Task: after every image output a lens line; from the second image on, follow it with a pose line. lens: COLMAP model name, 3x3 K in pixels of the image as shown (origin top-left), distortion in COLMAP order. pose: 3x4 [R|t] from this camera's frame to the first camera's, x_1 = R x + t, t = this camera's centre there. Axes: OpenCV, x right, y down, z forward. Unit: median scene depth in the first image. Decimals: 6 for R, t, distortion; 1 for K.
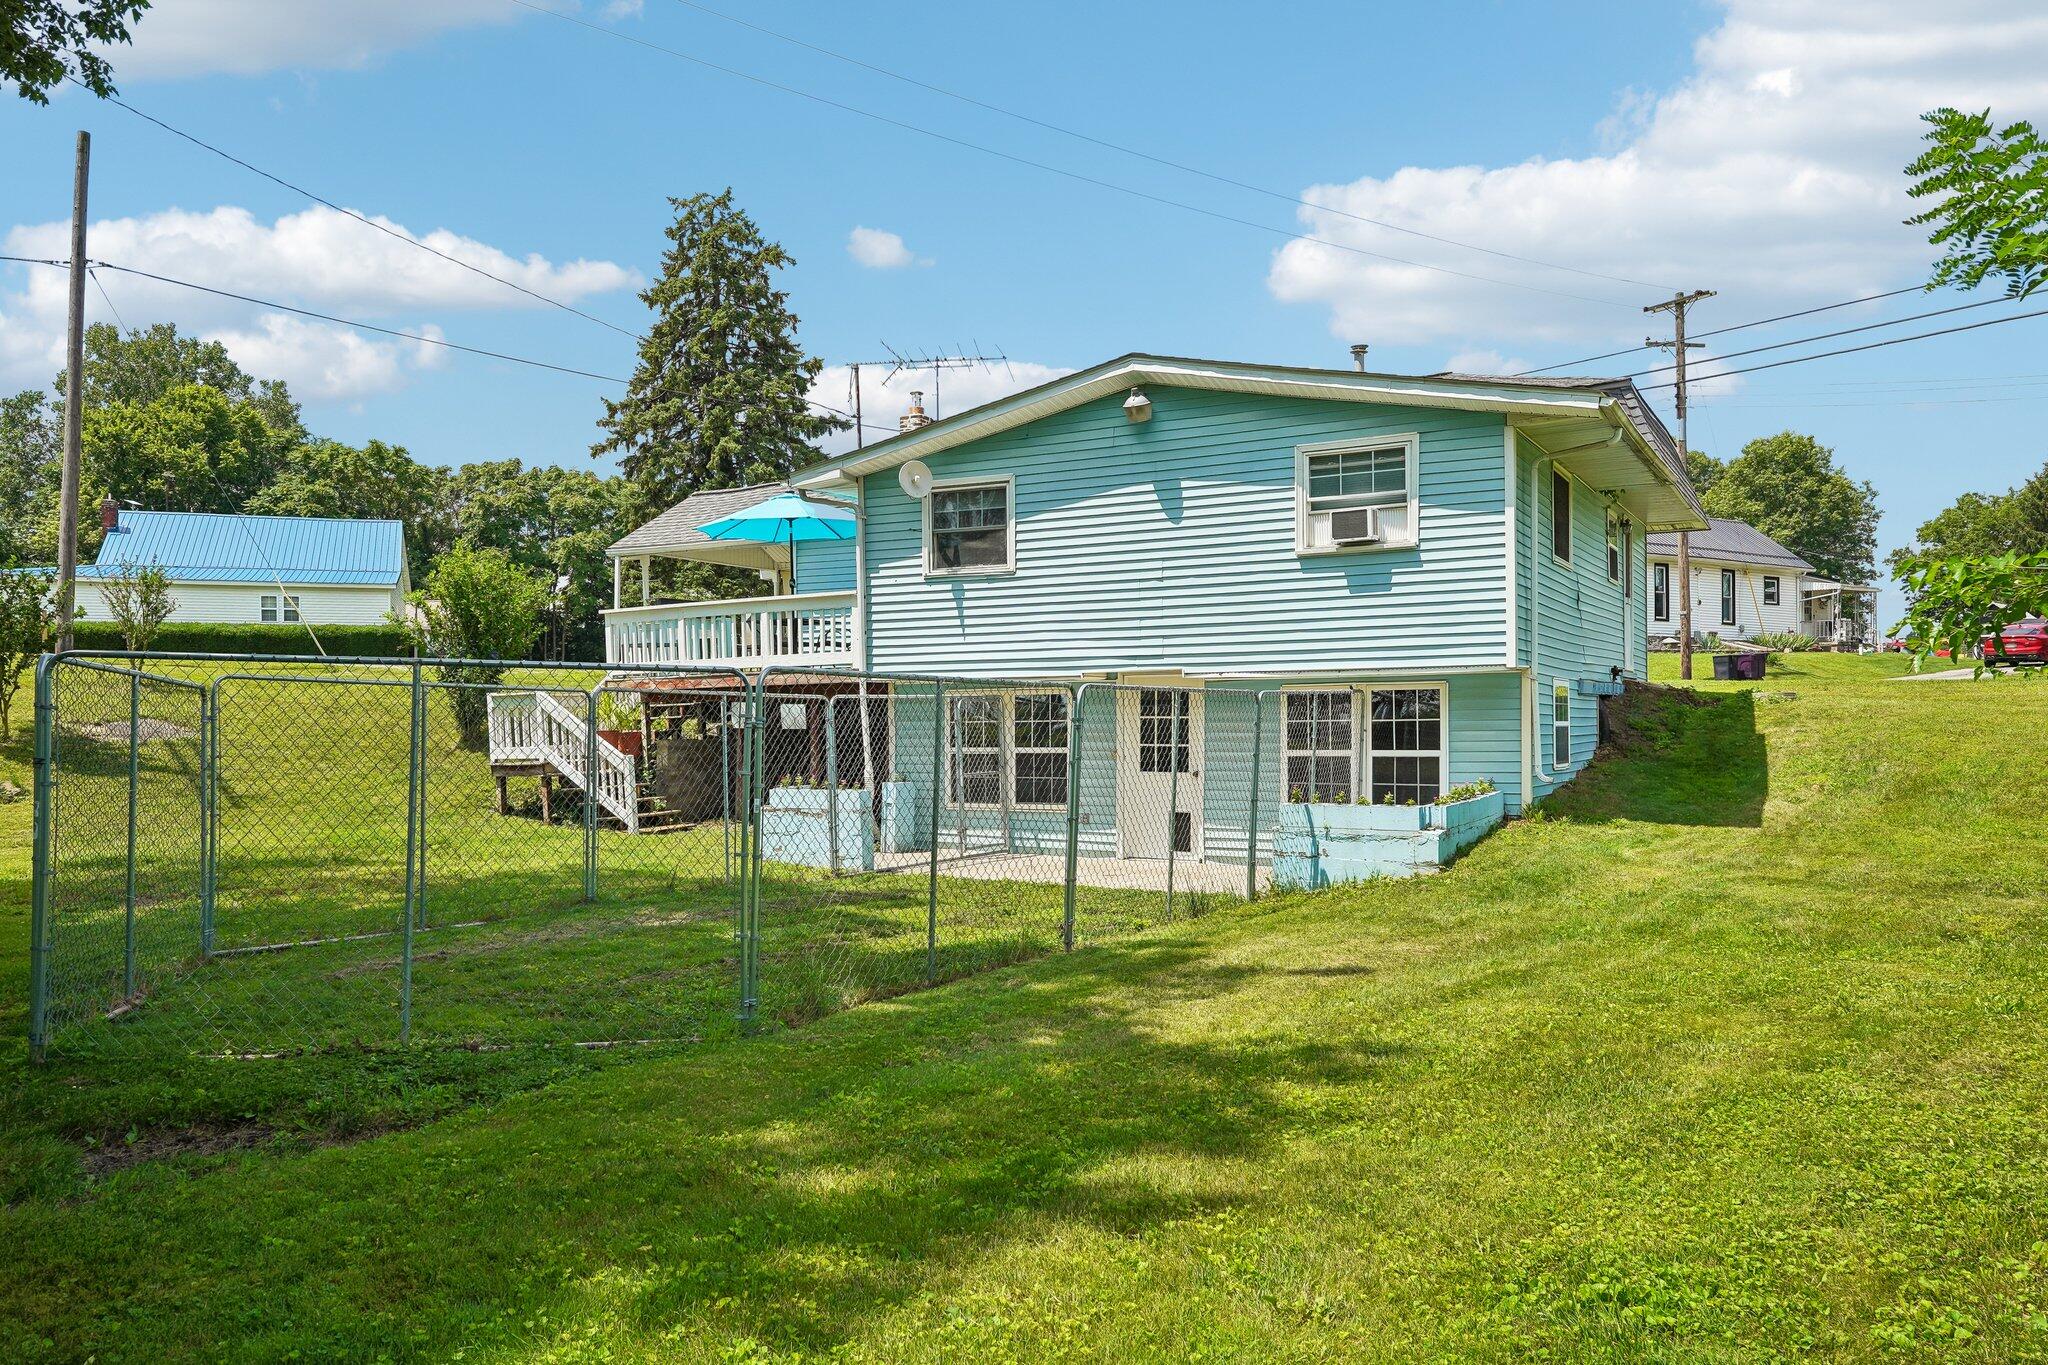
lens RADIAL K [[1493.0, 0, 1018.5], [0, 1493.0, 693.3], [0, 0, 1]] dist [-0.001604, 0.000036]
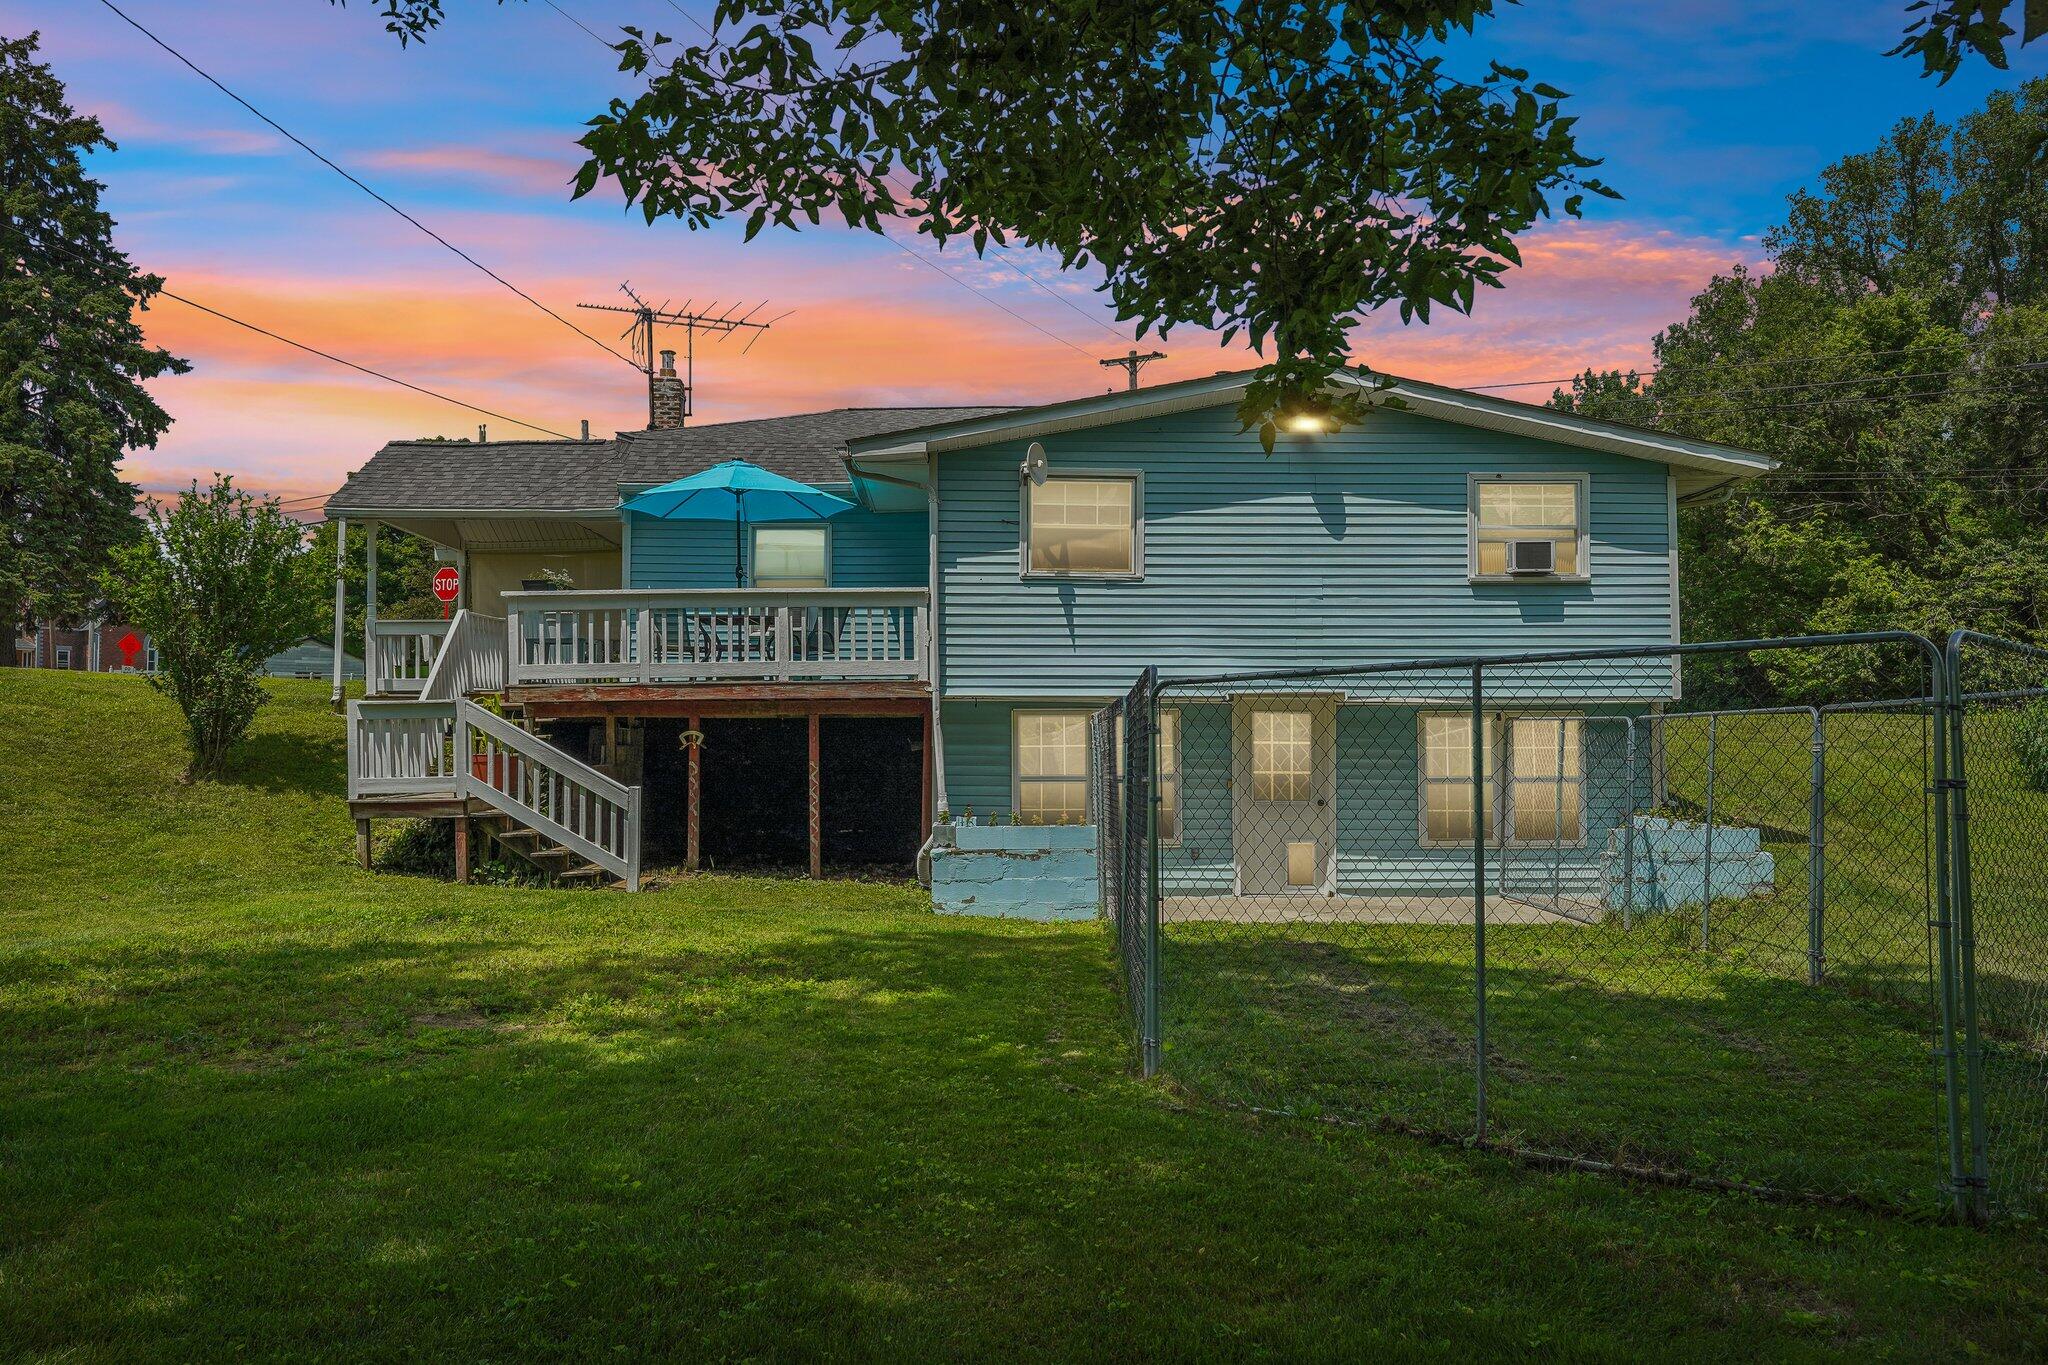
lens RADIAL K [[1561.6, 0, 1035.8], [0, 1561.6, 673.0], [0, 0, 1]] dist [-0.008594, 0.008024]
pose [[0.850192, 0.032746, 0.525454, -0.545471], [-0.017133, 0.999256, -0.034552, 0.008515], [-0.526194, 0.020373, 0.850120, 0.239676]]
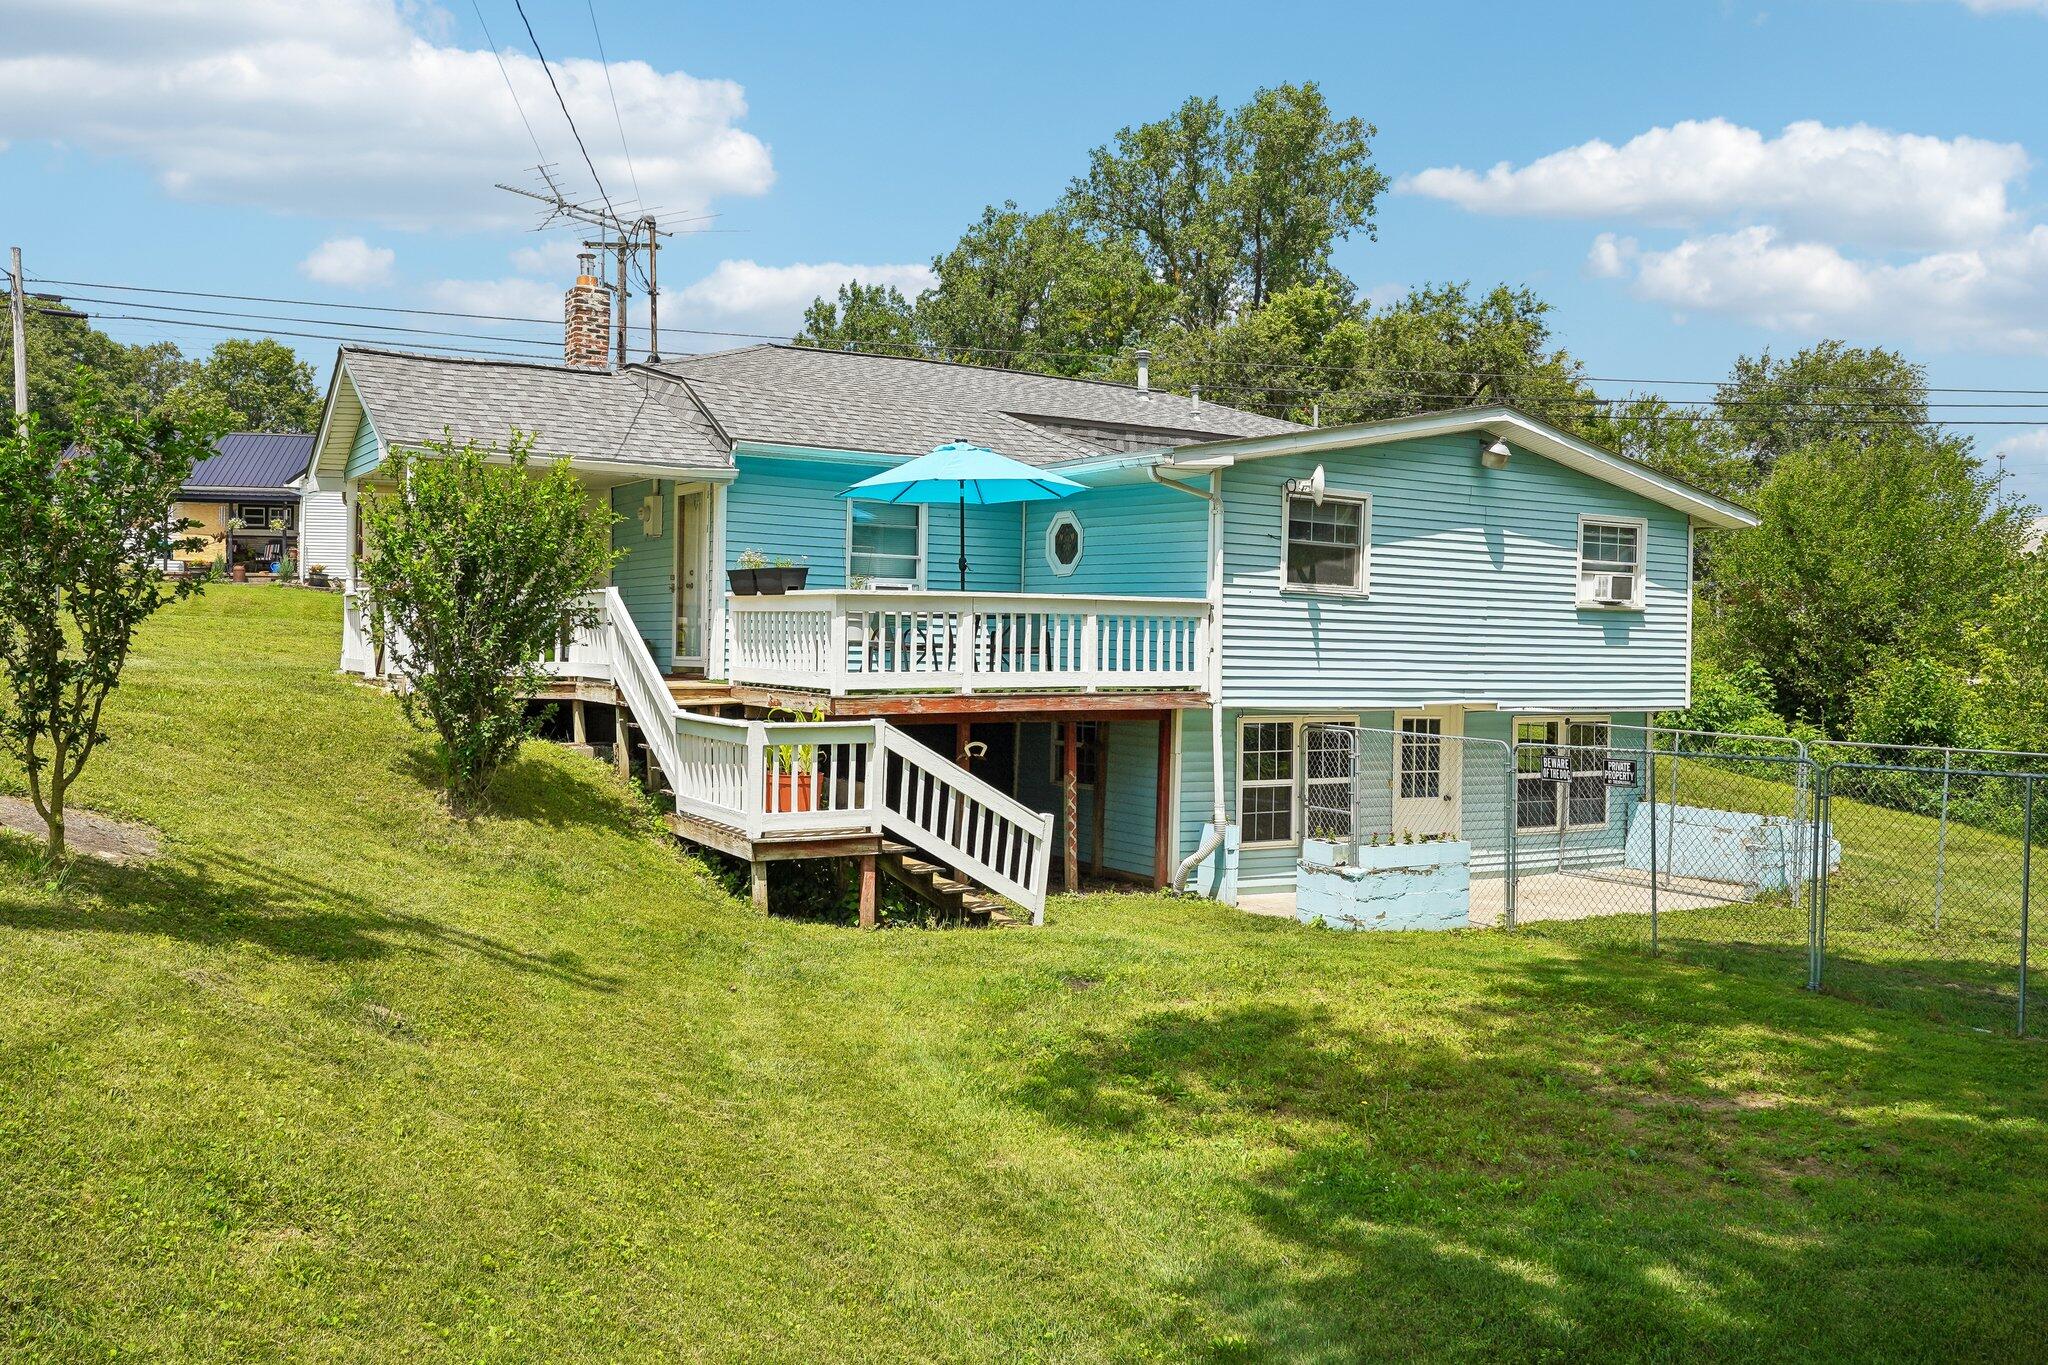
lens RADIAL K [[1639.2, 0, 1017.0], [0, 1639.2, 683.3], [0, 0, 1]] dist [0.003595, -0.000602]
pose [[0.477749, -0.000788, 0.878496, -1.027509], [-0.041765, 0.998848, 0.023609, -0.041176], [-0.877503, -0.047970, 0.477166, 0.693316]]
